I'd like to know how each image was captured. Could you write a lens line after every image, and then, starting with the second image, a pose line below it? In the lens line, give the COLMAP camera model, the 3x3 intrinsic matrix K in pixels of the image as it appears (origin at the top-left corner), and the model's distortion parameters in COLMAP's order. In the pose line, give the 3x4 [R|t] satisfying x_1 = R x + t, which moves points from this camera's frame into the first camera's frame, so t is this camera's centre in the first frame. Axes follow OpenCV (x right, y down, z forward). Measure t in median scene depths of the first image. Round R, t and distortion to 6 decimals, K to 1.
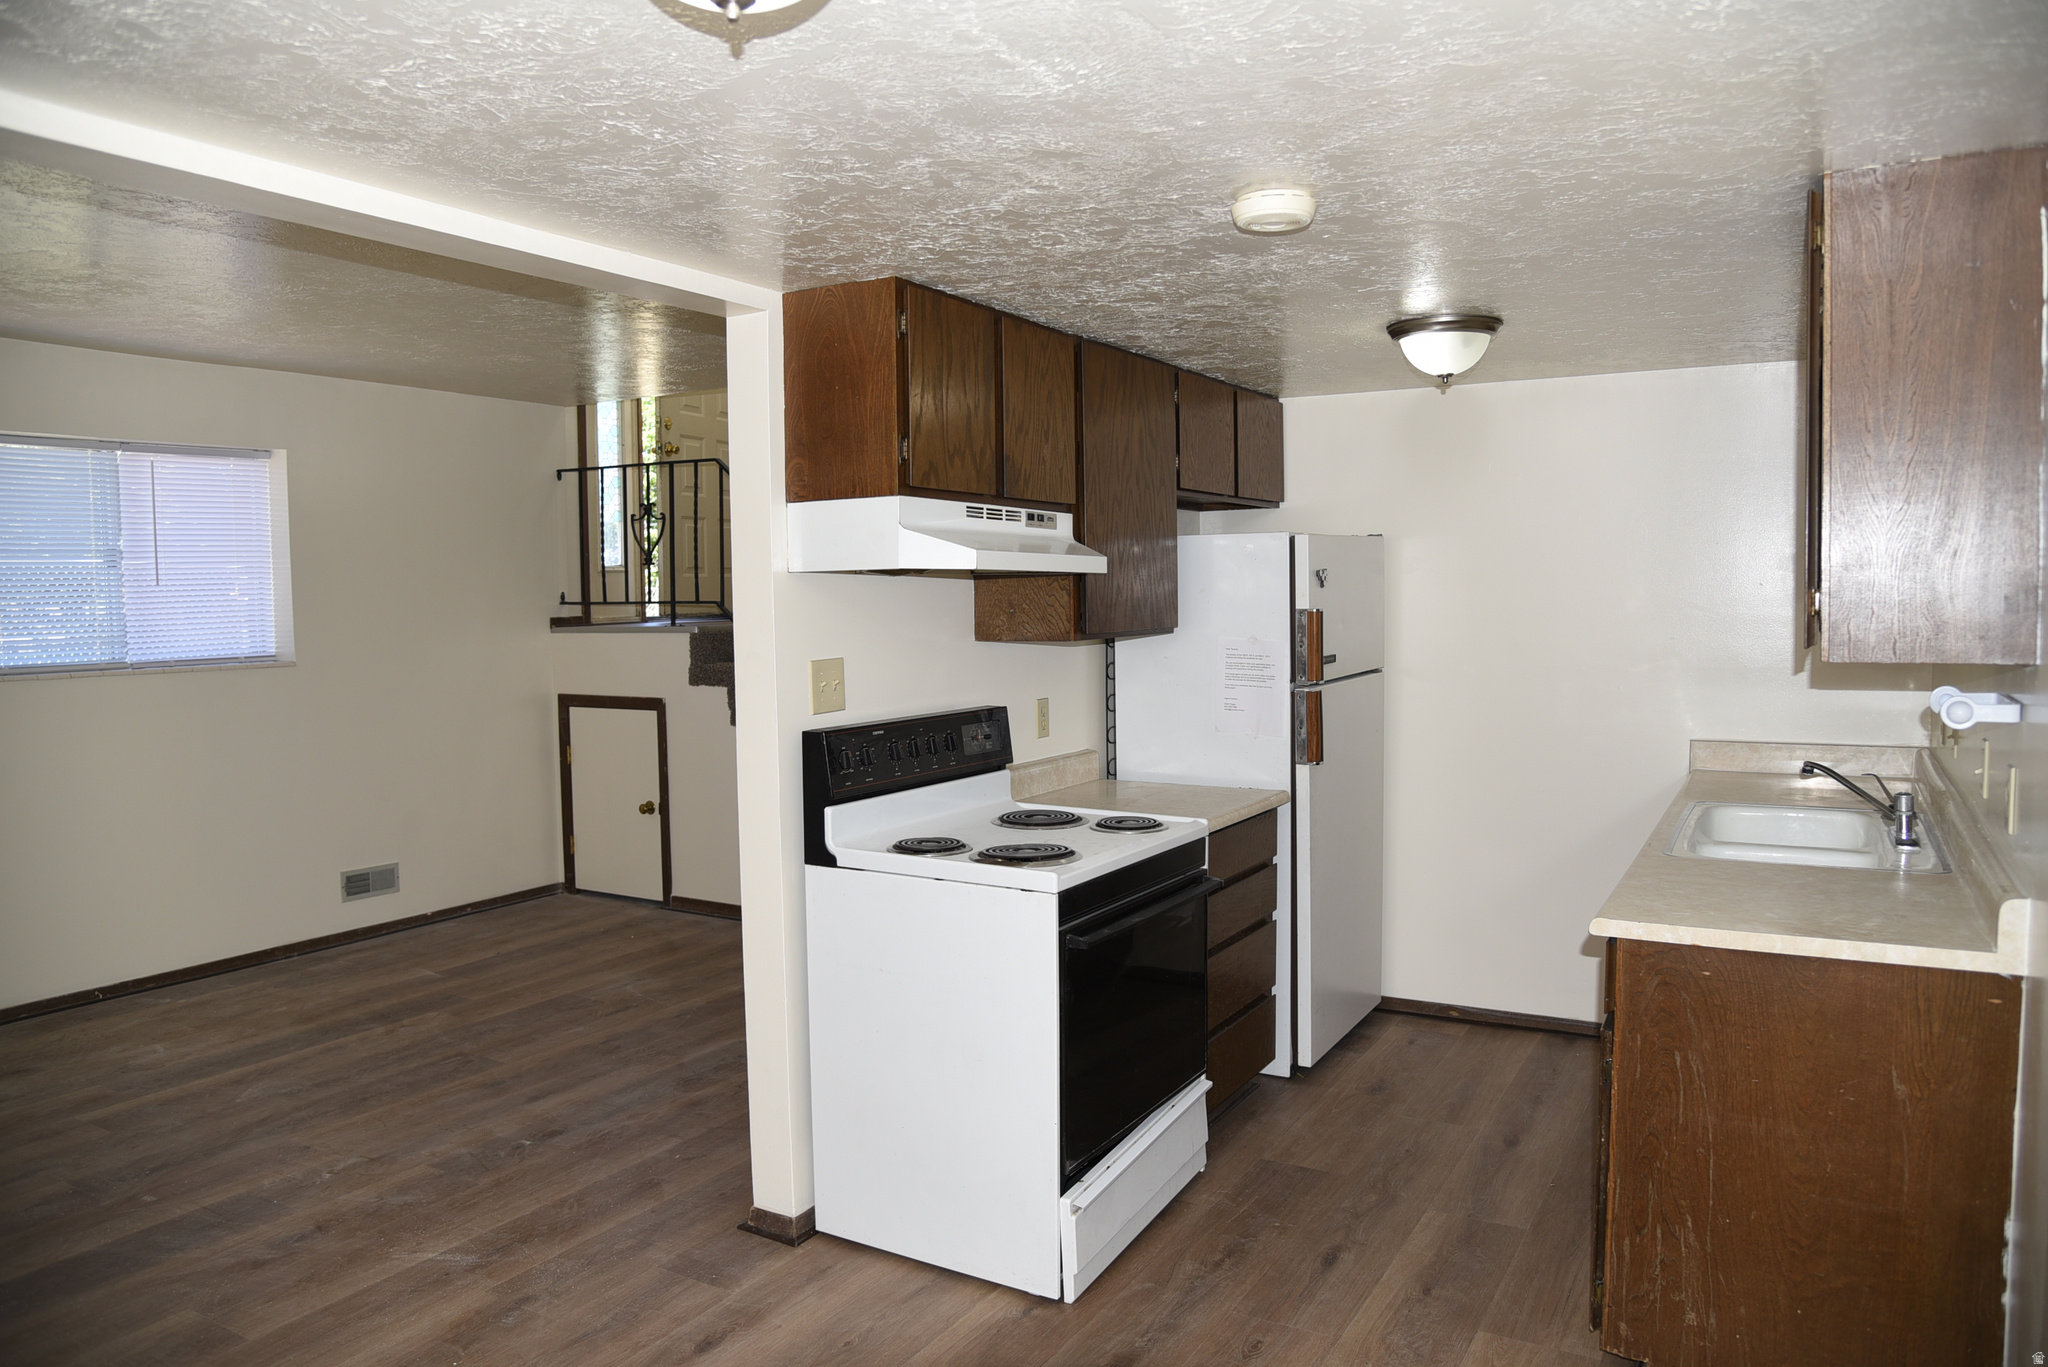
lens RADIAL K [[1411.5, 0, 1029.3], [0, 1411.5, 680.9], [0, 0, 1]] dist [-0.111093, 0.061522]
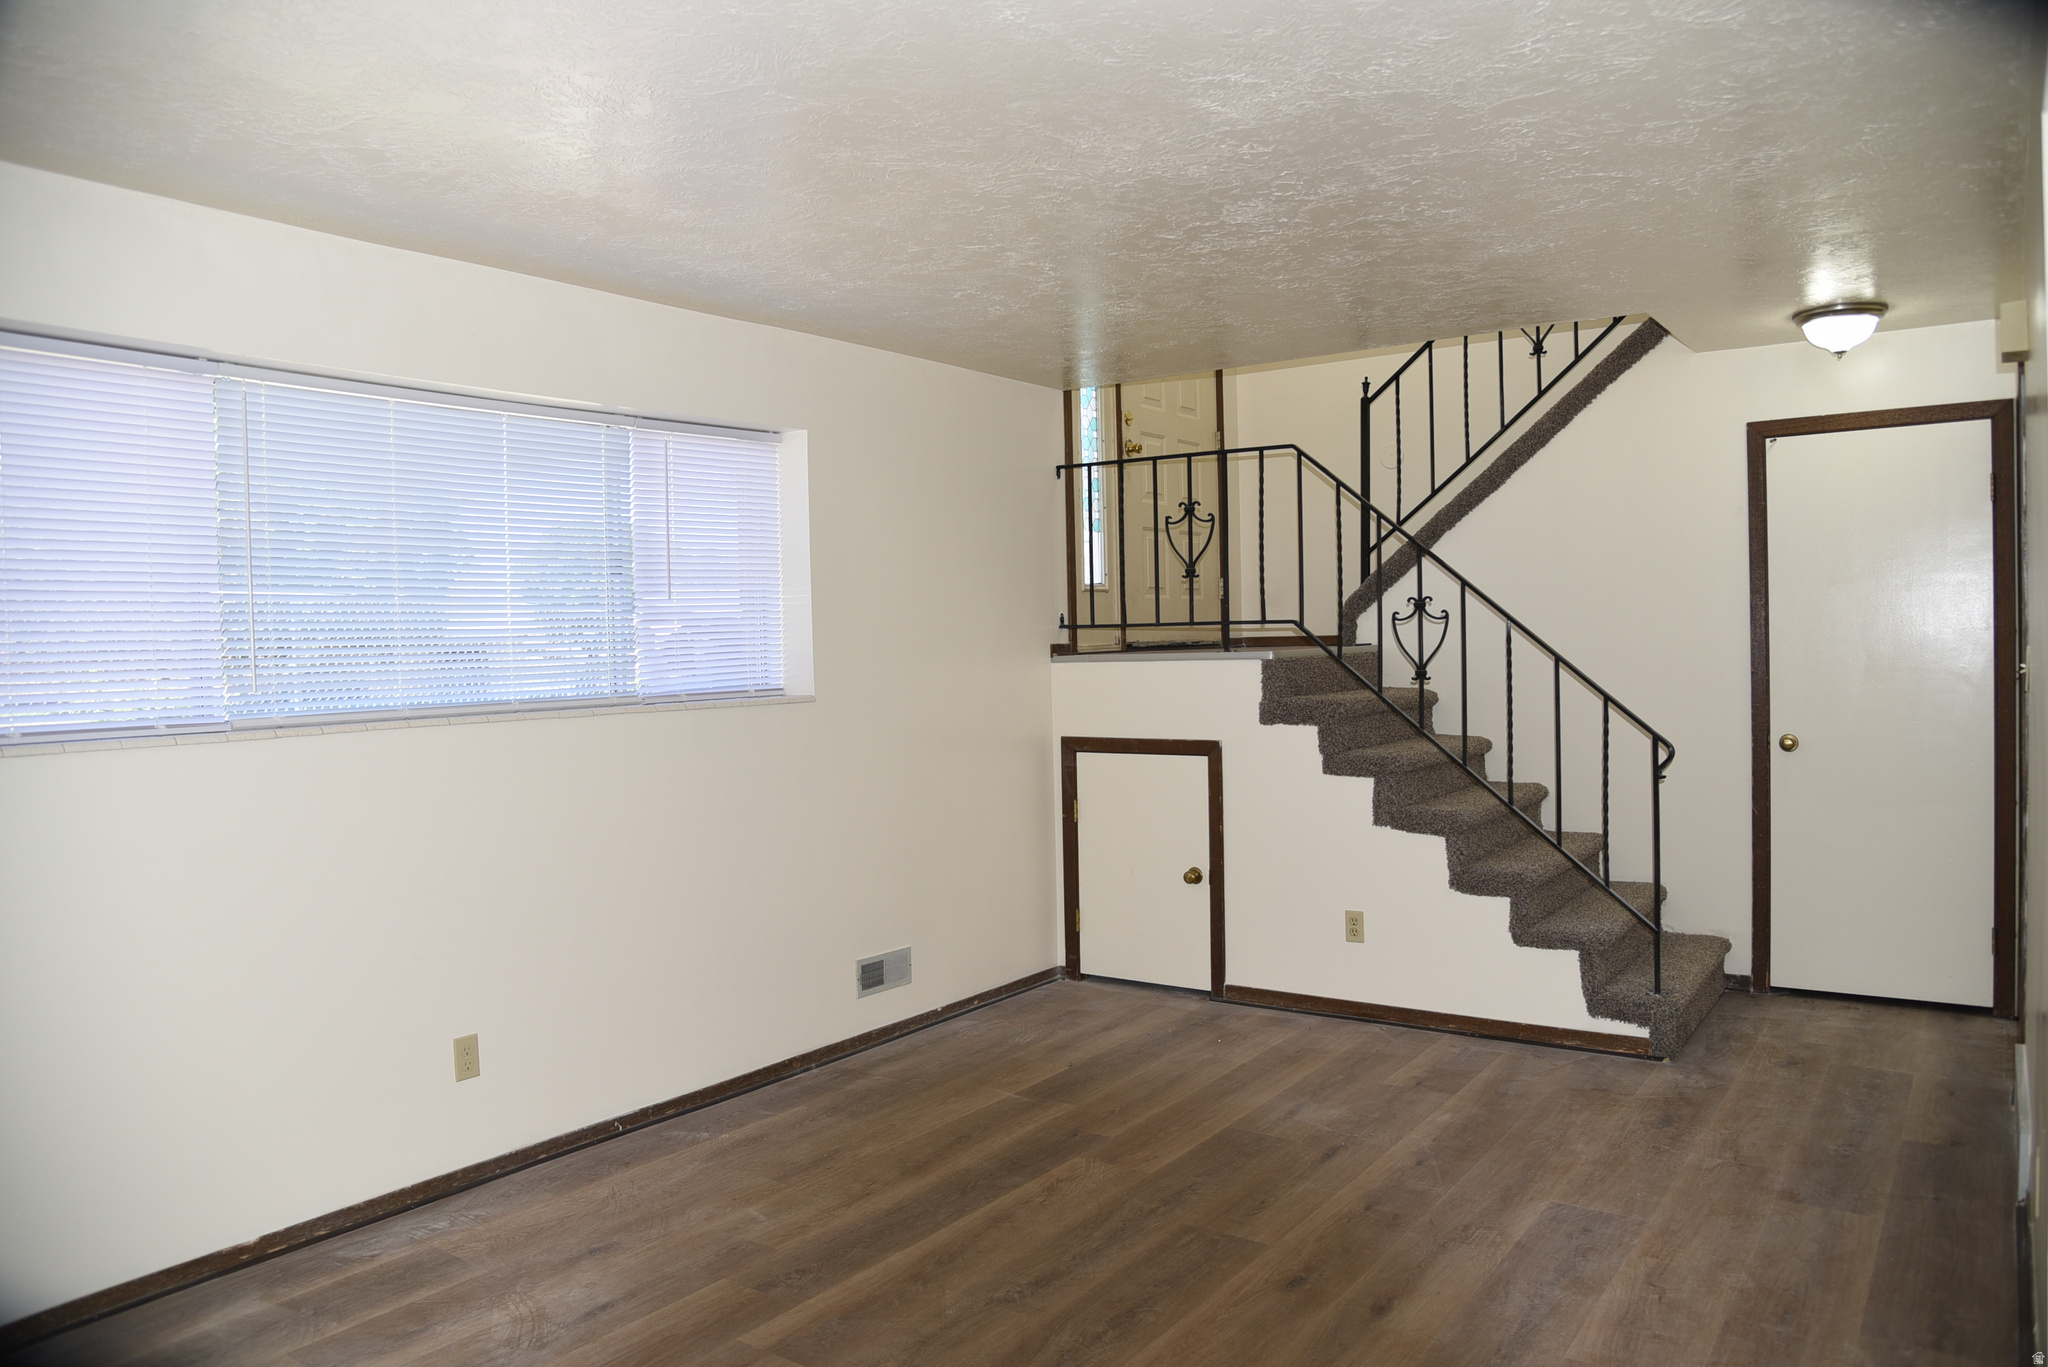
lens RADIAL K [[1411.5, 0, 1029.3], [0, 1411.5, 680.9], [0, 0, 1]] dist [-0.111093, 0.061522]
pose [[0.995652, -0.008472, -0.092767, -0.368805], [0.005330, 0.999405, -0.034064, 0.006285], [0.093001, 0.033421, 0.995105, 0.222114]]
